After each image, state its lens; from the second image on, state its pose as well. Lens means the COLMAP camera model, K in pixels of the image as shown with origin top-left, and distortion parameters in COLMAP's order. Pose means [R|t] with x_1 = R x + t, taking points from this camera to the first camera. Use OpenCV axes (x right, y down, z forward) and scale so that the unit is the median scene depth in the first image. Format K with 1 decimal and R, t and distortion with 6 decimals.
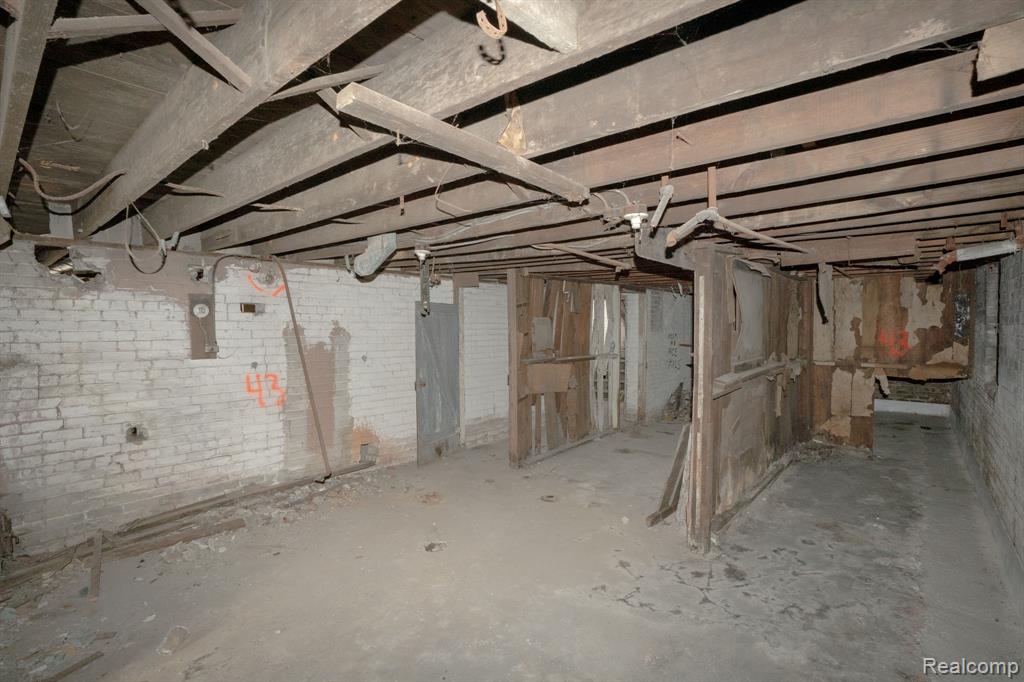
lens RADIAL K [[473.2, 0, 509.3], [0, 473.2, 338.0], [0, 0, 1]] dist [-0.043530, 0.009714]
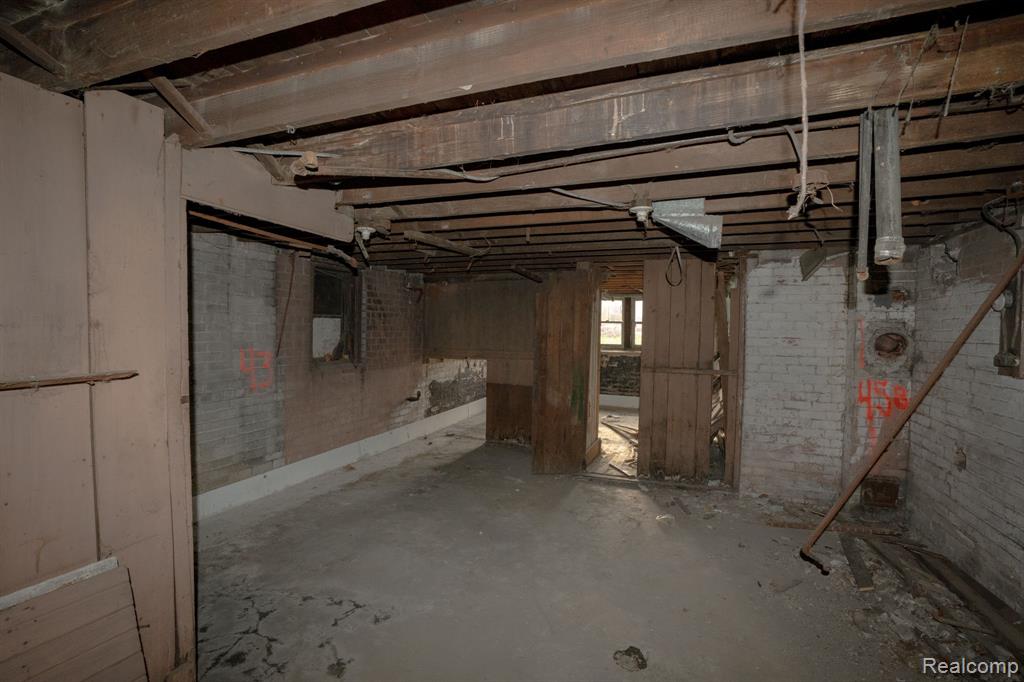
lens RADIAL K [[473.2, 0, 511.7], [0, 473.2, 340.6], [0, 0, 1]] dist [-0.043530, 0.009714]
pose [[-0.936378, -0.012310, -0.350777, 0.286362], [-0.029685, 0.998582, 0.044198, -0.020874], [0.349735, 0.051799, -0.935416, 1.930829]]
